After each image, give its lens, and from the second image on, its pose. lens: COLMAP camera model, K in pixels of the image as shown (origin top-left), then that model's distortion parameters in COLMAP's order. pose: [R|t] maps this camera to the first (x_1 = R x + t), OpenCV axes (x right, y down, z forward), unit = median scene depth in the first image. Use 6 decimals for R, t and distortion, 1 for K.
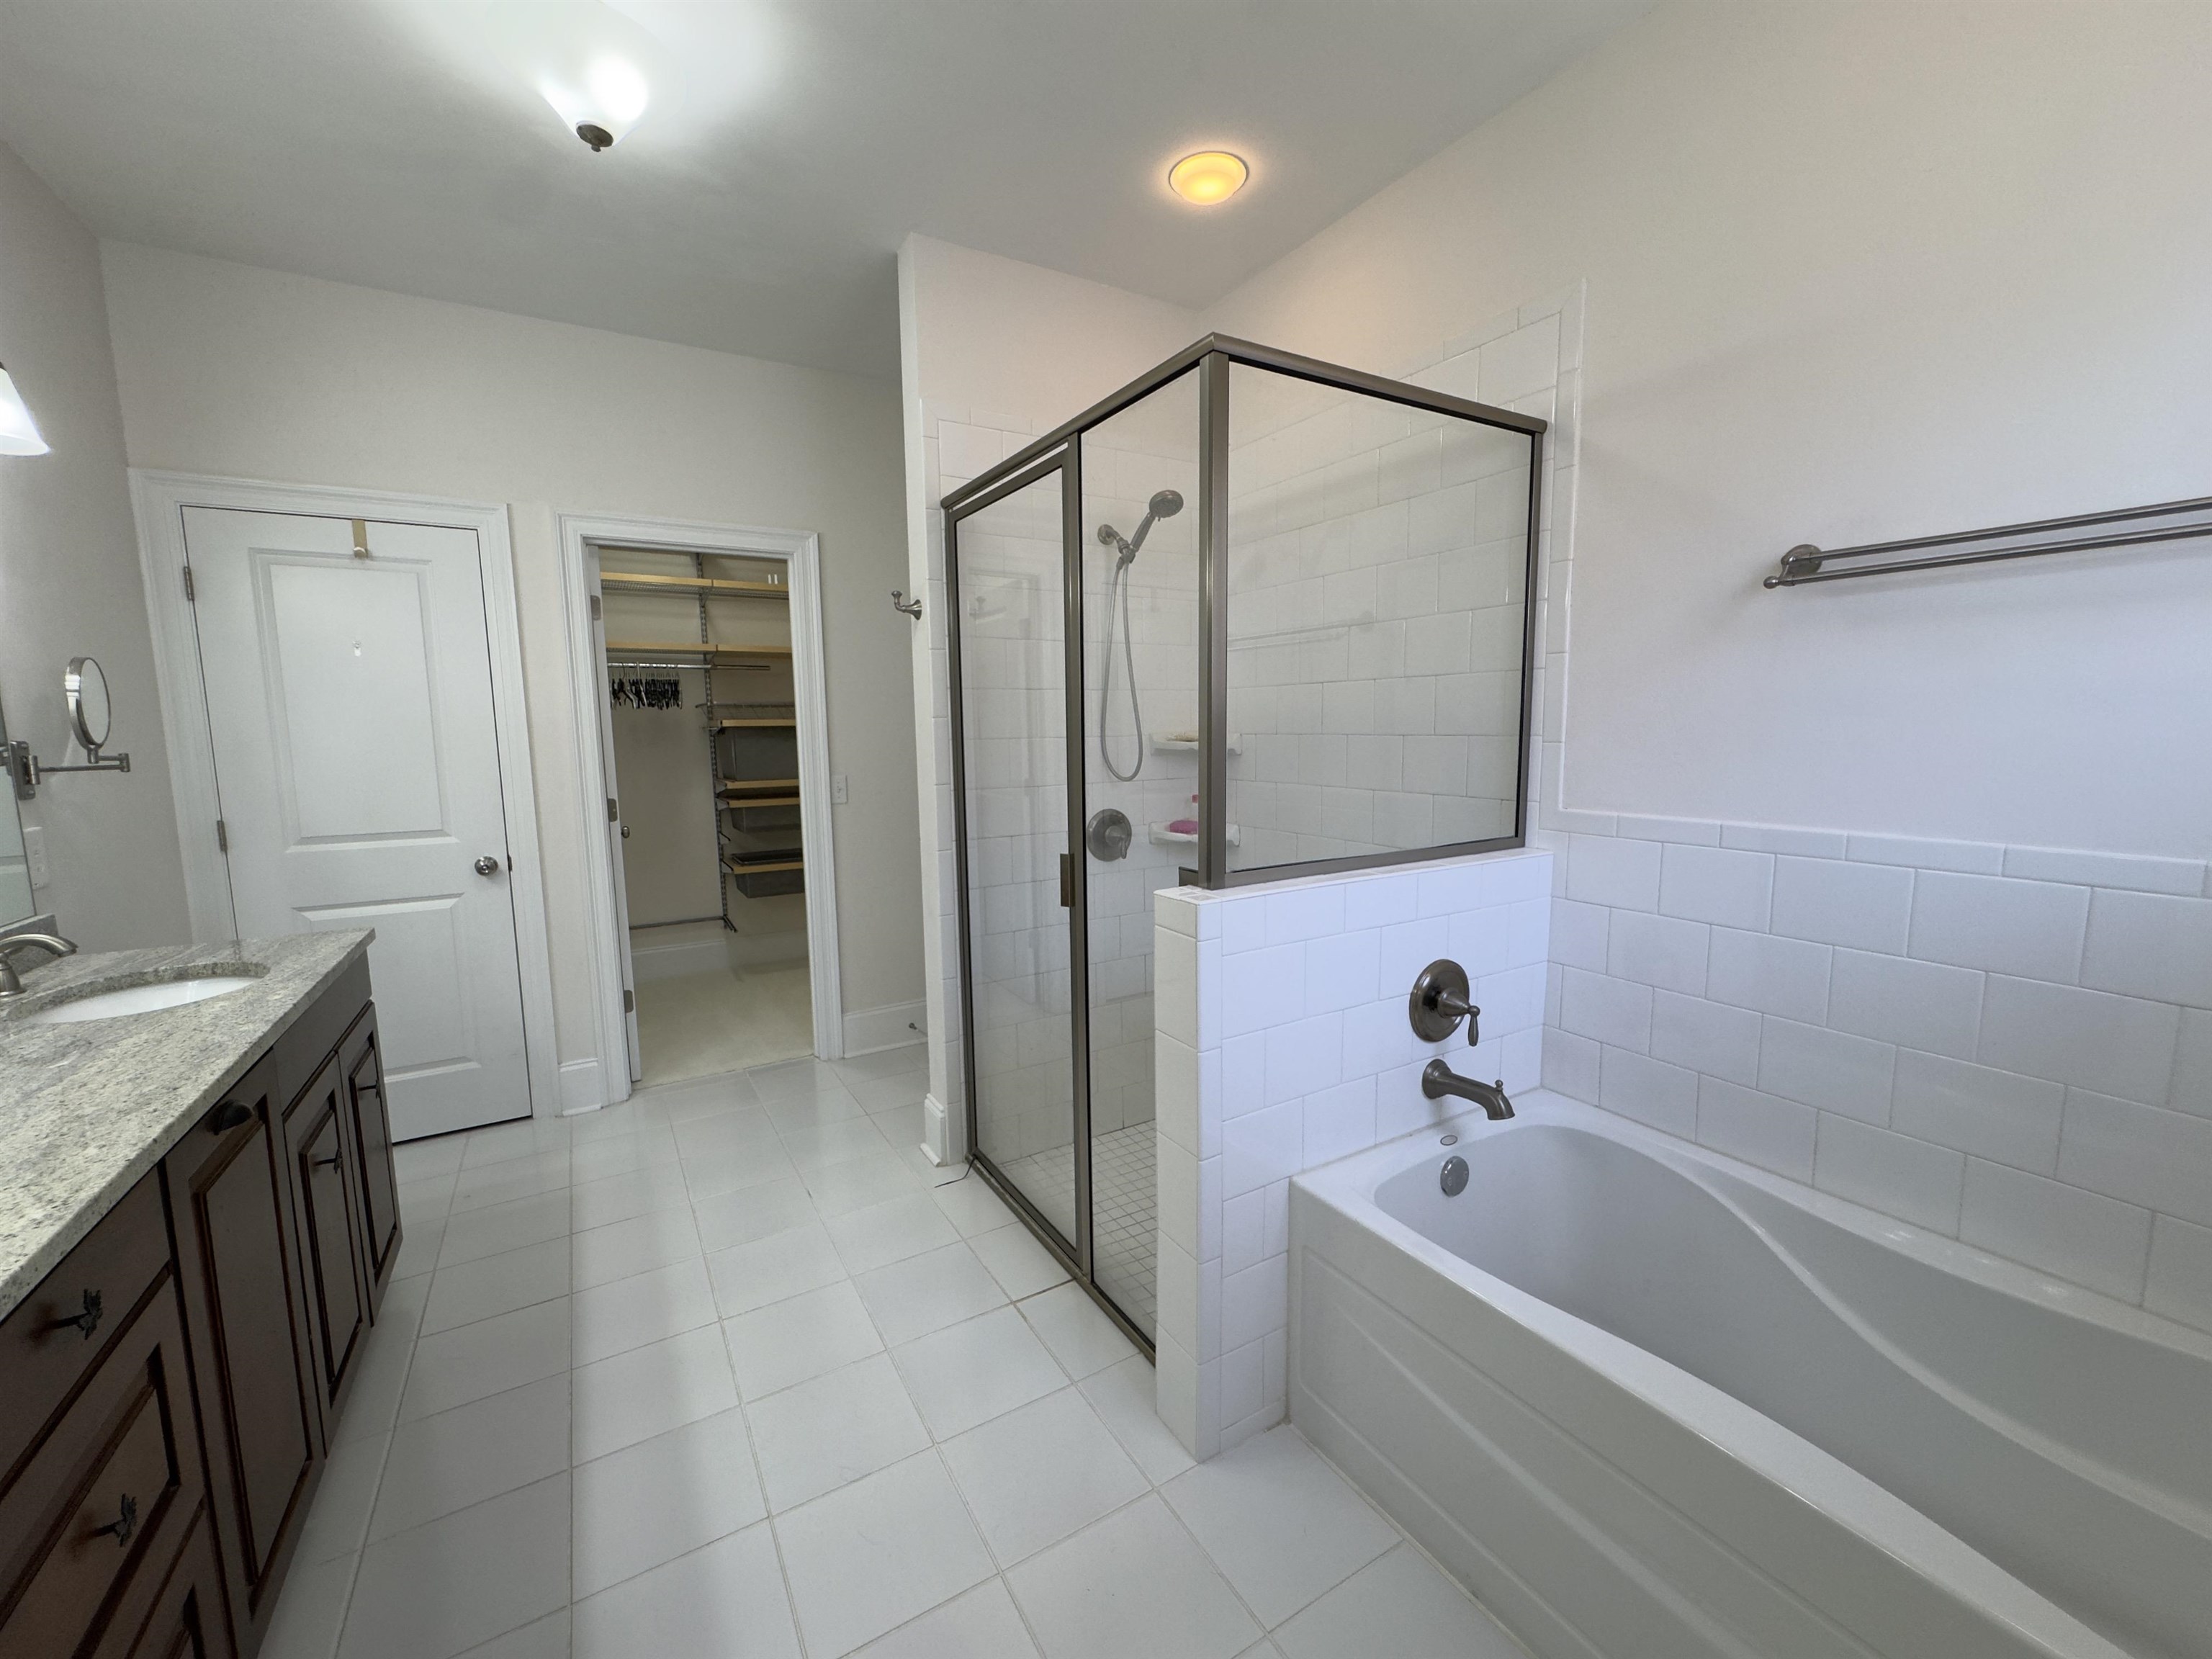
lens RADIAL K [[883.6, 0, 1106.0], [0, 883.6, 829.5], [0, 0, 1]] dist [-0.002806, -0.000055]
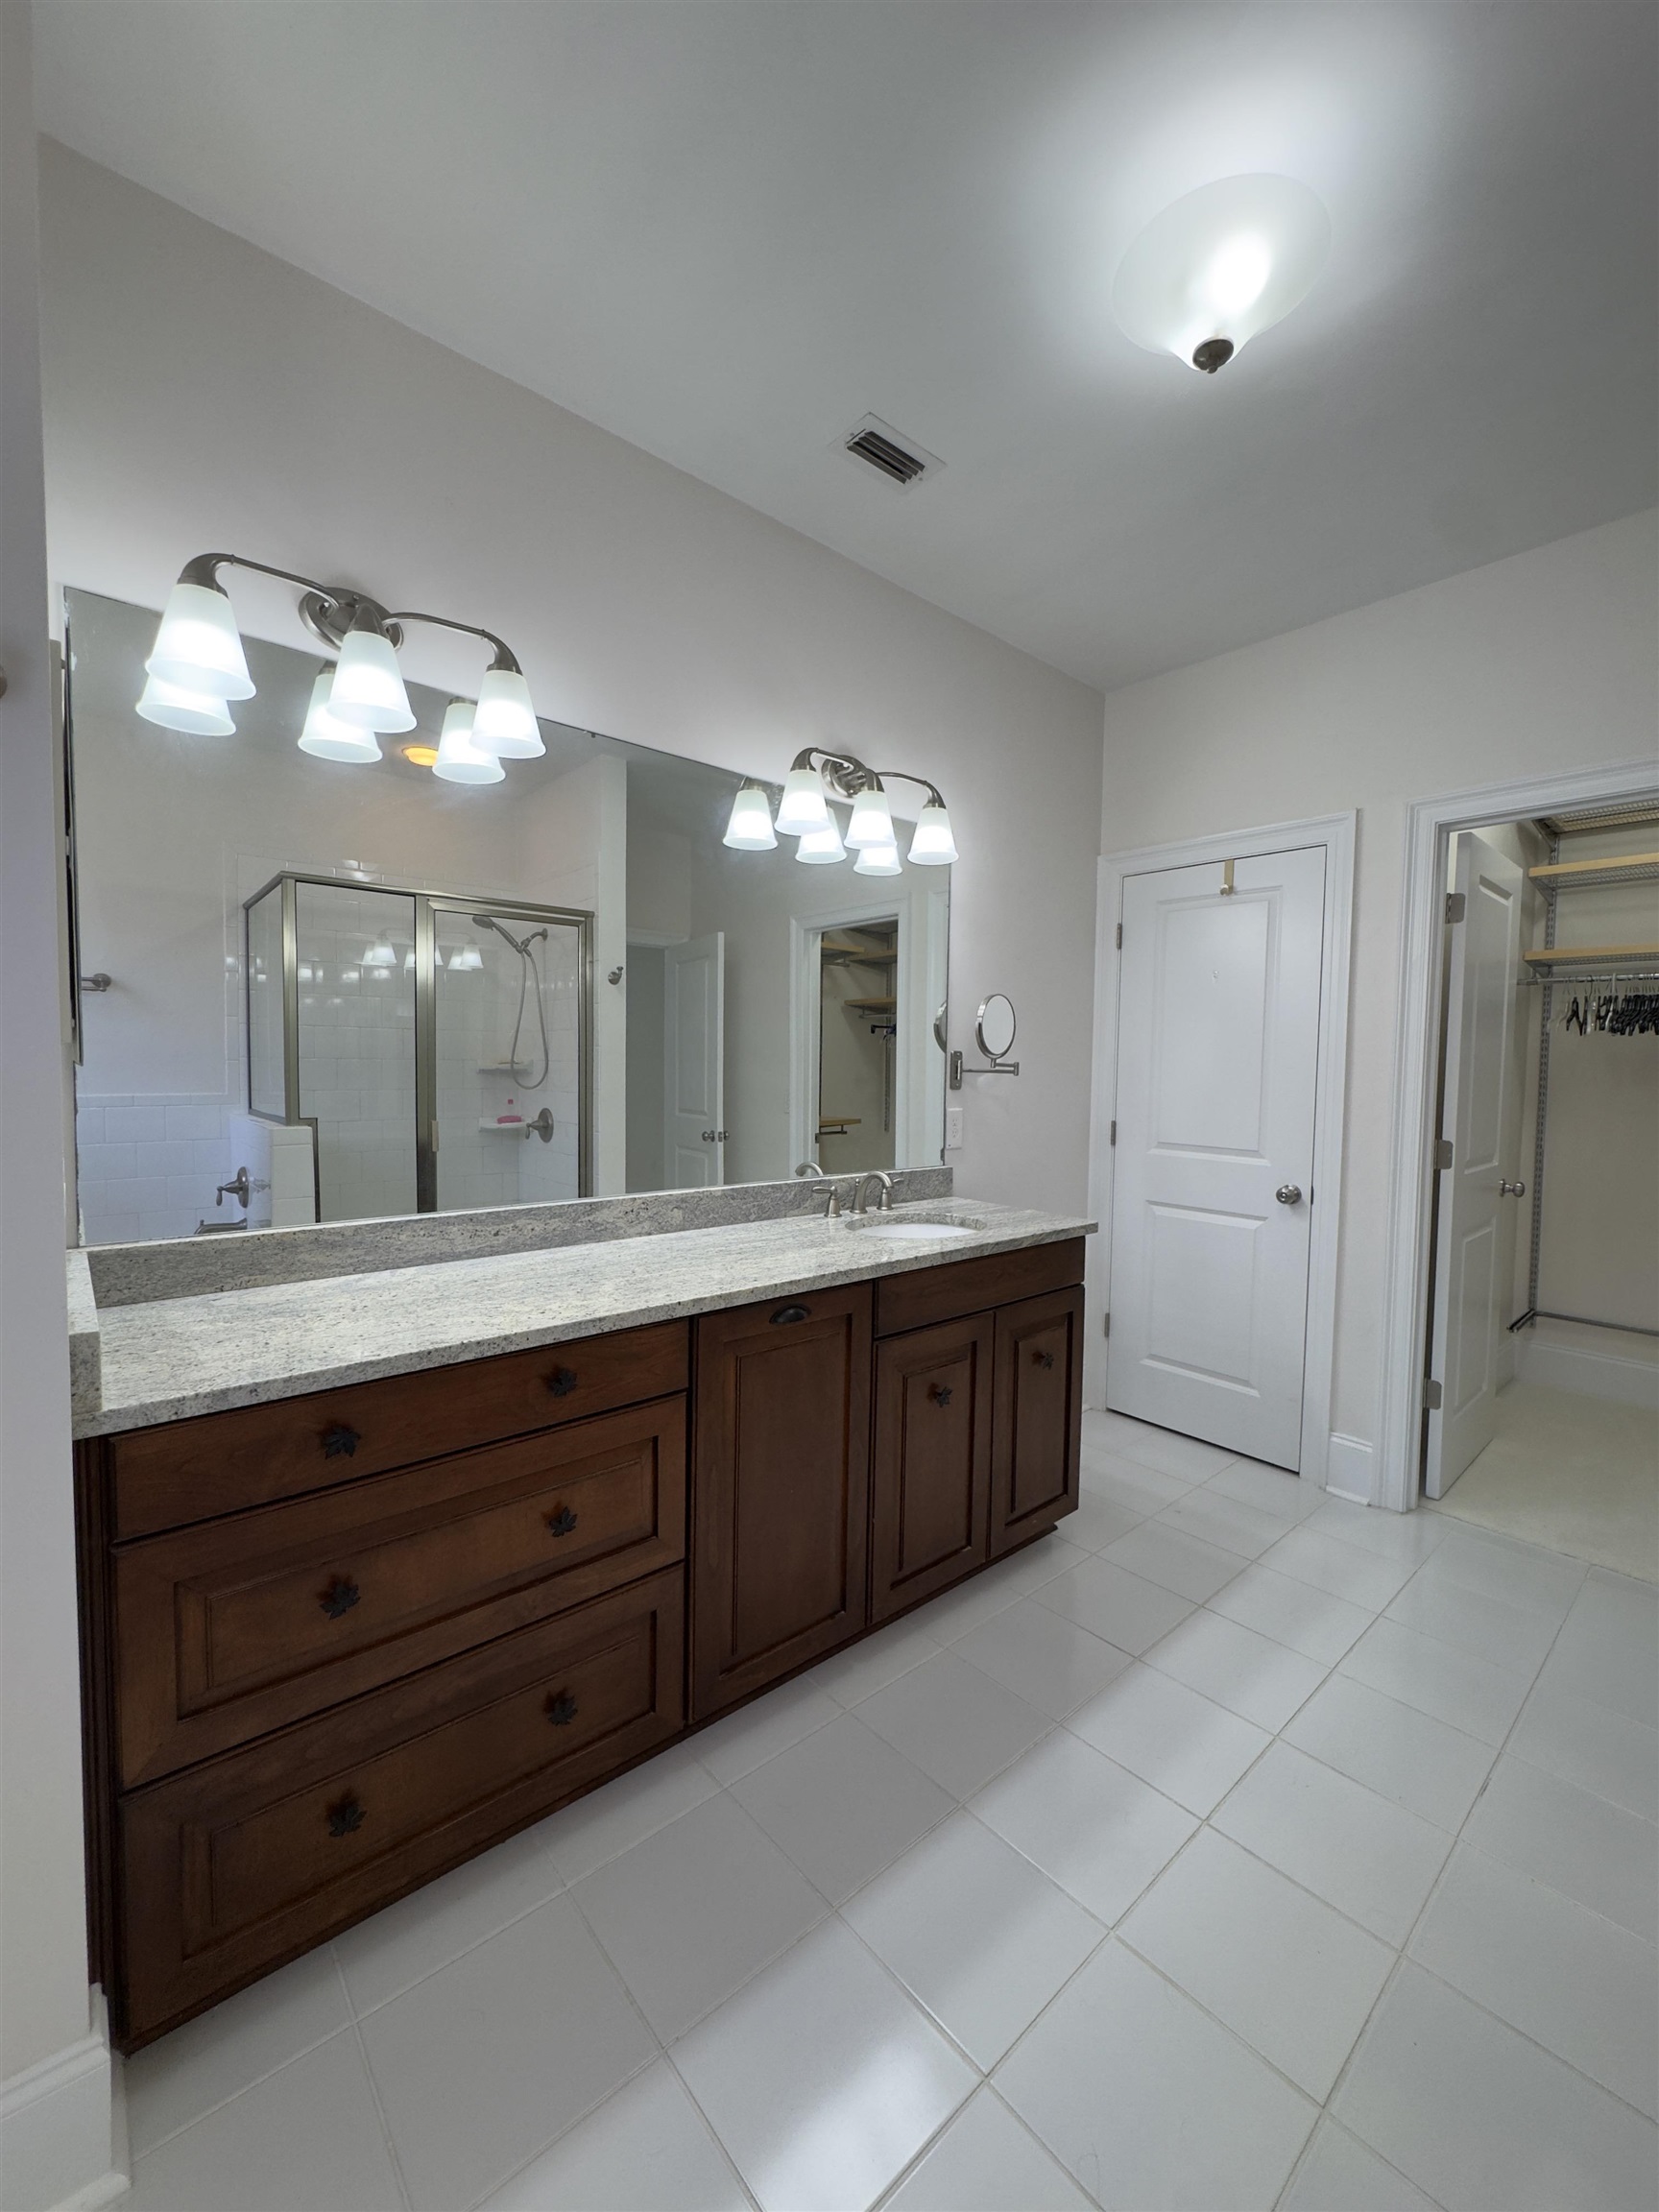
lens RADIAL K [[883.6, 0, 829.5], [0, 883.6, 1106.0], [0, 0, 1]] dist [-0.002806, -0.000055]
pose [[0.177960, 0.067561, -0.981716, 0.162134], [-0.136586, 0.989679, 0.043350, -0.030542], [0.974512, 0.126375, 0.185351, 0.368643]]
